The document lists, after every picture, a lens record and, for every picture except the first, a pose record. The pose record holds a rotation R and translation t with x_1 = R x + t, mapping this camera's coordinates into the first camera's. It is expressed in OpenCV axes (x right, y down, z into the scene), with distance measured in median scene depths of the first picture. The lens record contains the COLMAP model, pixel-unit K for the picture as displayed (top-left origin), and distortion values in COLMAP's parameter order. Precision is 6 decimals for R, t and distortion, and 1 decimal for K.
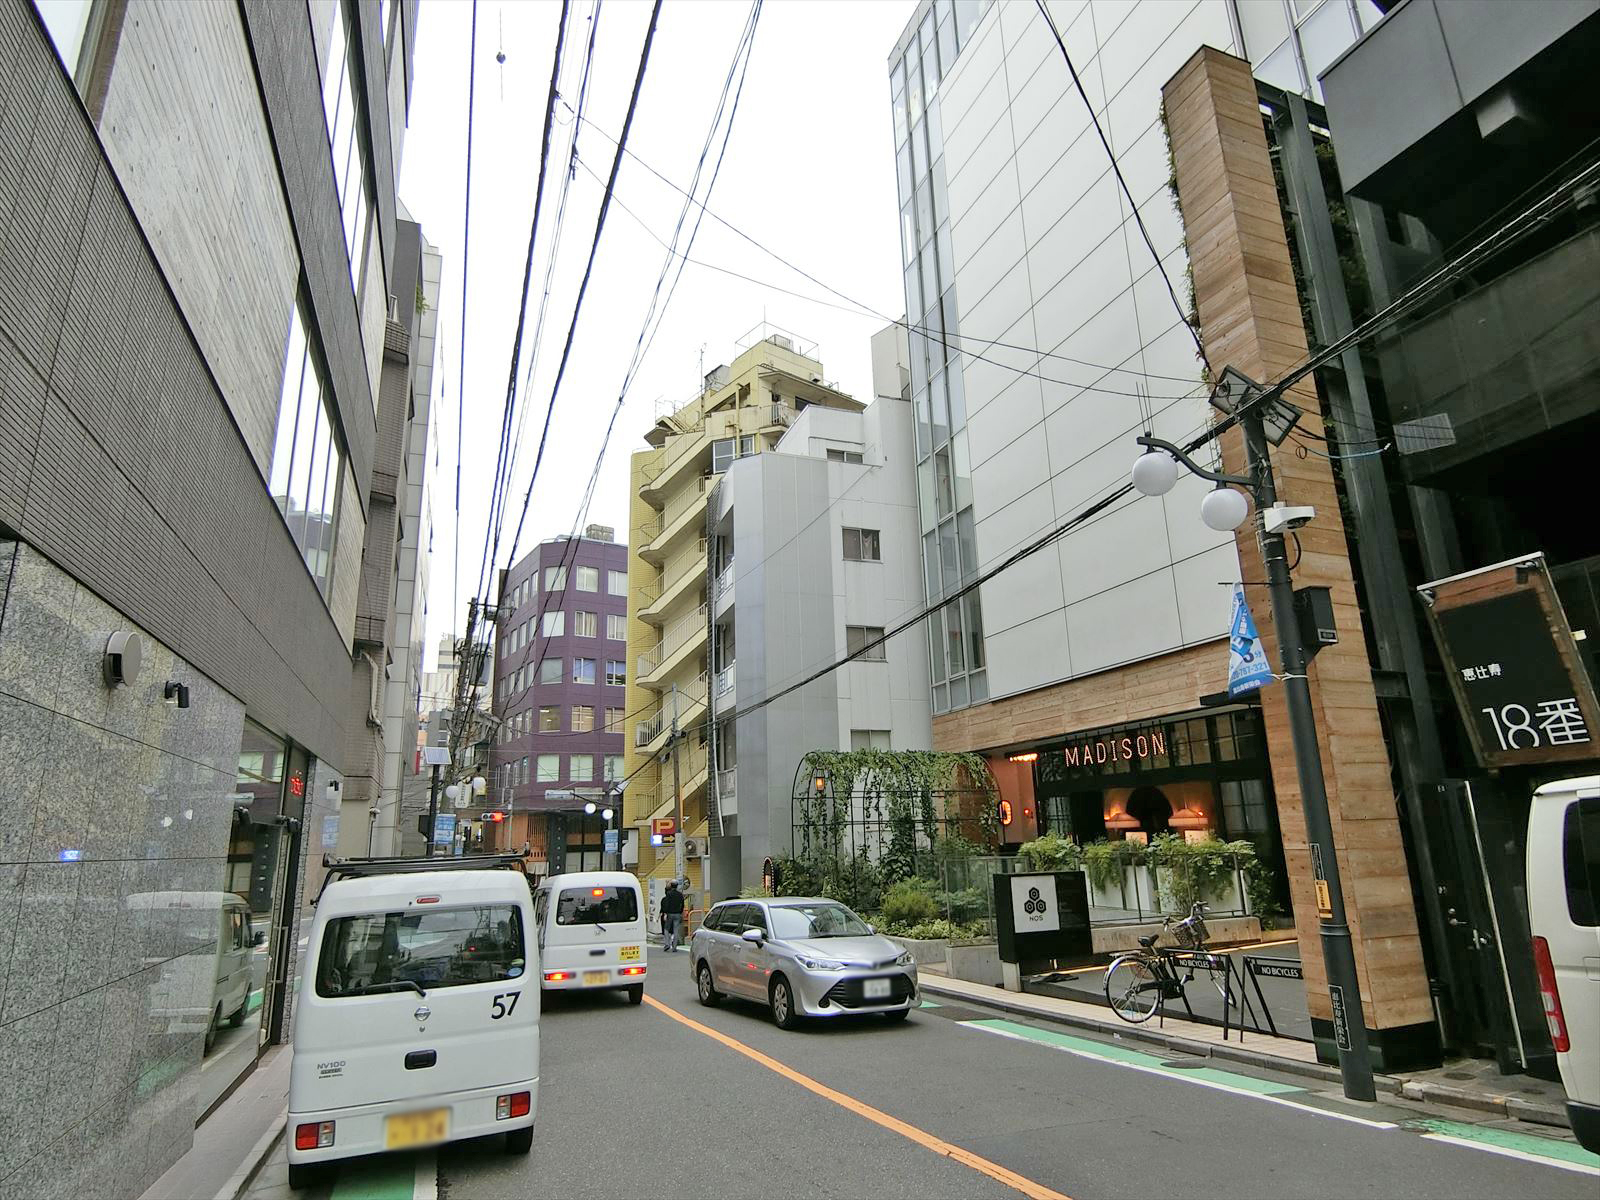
lens RADIAL K [[888.5, 0, 802.4], [0, 888.5, 608.2], [0, 0, 1]] dist [-0.006171, -0.004902]
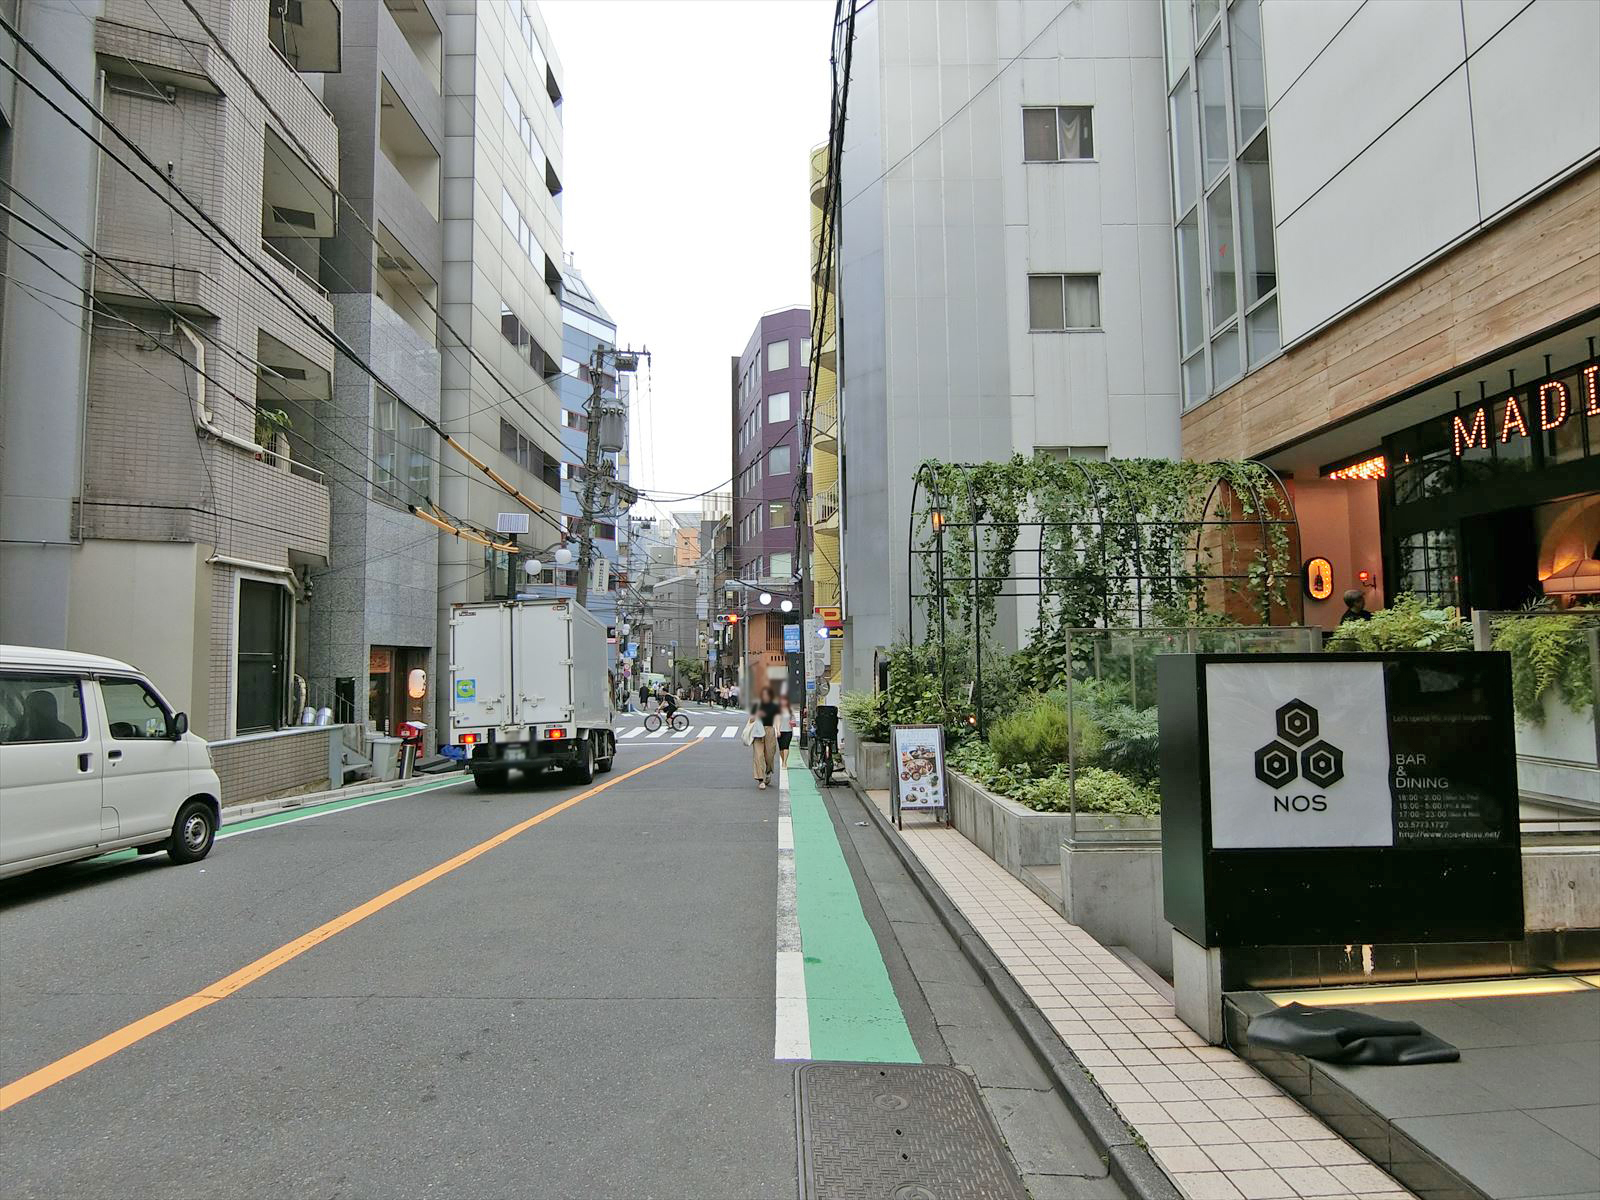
lens RADIAL K [[888.5, 0, 802.0], [0, 888.5, 599.3], [0, 0, 1]] dist [-0.006171, -0.004902]
pose [[0.938797, -0.006782, -0.344405, 0.132562], [0.072889, 0.981079, 0.179364, 0.138393], [0.336672, -0.193490, 0.921528, 0.434337]]
